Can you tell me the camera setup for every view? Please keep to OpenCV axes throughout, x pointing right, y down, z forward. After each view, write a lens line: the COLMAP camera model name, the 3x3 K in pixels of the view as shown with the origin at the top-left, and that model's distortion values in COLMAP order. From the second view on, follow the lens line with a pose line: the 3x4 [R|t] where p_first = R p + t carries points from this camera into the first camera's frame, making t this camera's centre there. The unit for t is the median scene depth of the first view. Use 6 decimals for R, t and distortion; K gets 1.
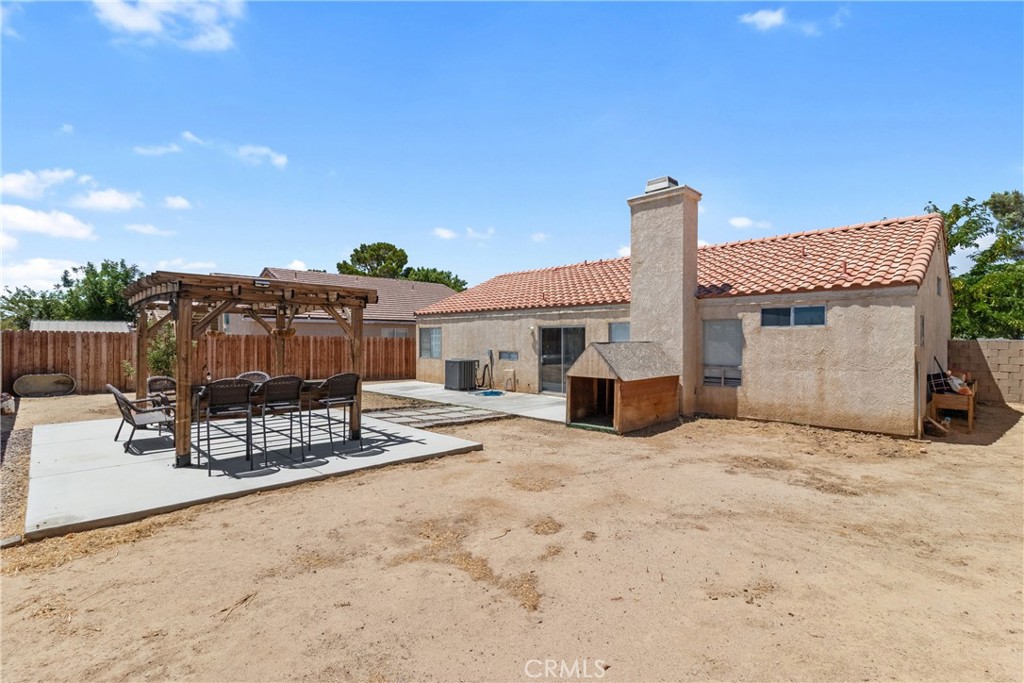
lens RADIAL K [[483.3, 0, 512.2], [0, 483.3, 338.6], [0, 0, 1]] dist [0.004500, 0.000861]
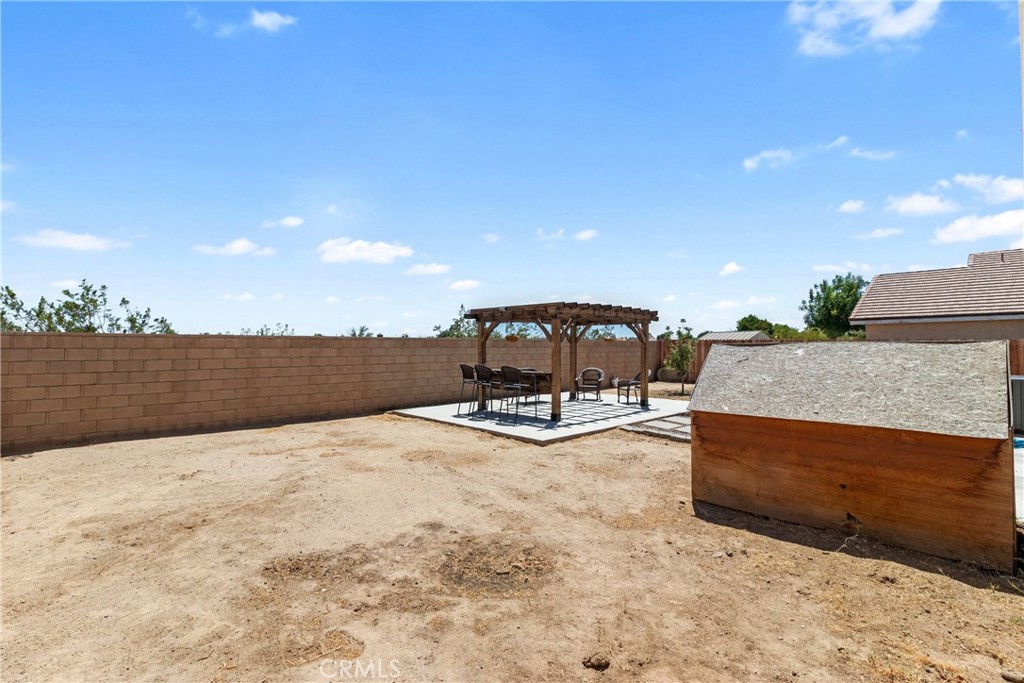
lens RADIAL K [[483.3, 0, 517.0], [0, 483.3, 349.8], [0, 0, 1]] dist [0.004500, 0.000861]
pose [[-0.028910, 0.002614, -0.999579, 1.443625], [0.003339, 0.999991, 0.002519, 0.031488], [0.999576, -0.003265, -0.028918, 1.451762]]
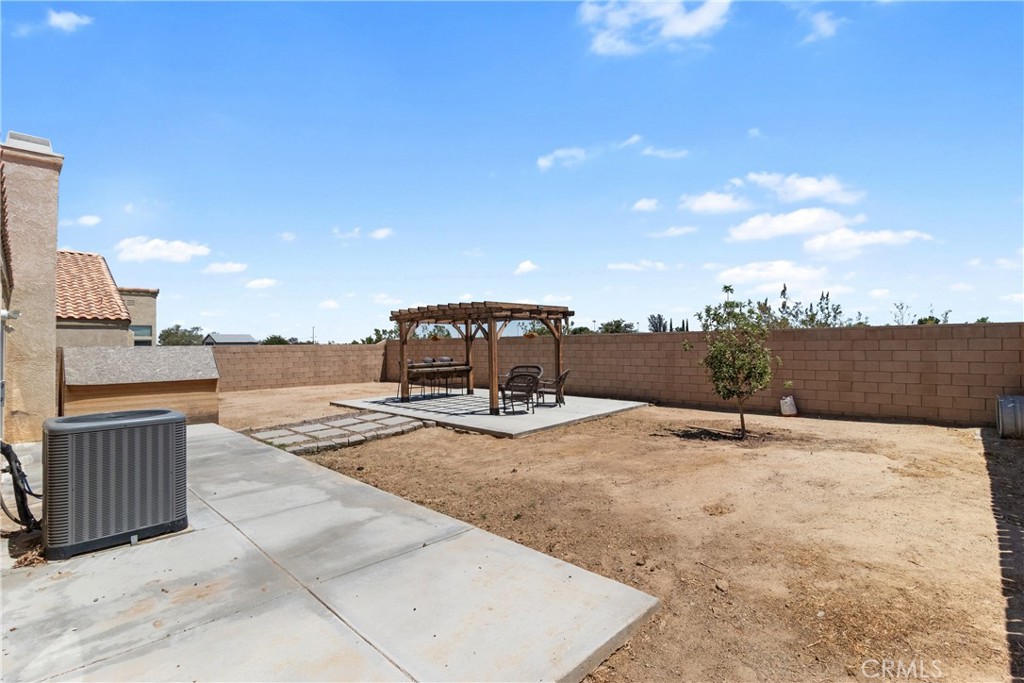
lens RADIAL K [[483.3, 0, 508.5], [0, 483.3, 340.7], [0, 0, 1]] dist [0.004500, 0.000861]
pose [[-0.034219, -0.006582, -0.999393, 1.419061], [0.003852, 0.999970, -0.006717, 0.023094], [0.999407, -0.004080, -0.034193, 2.076597]]
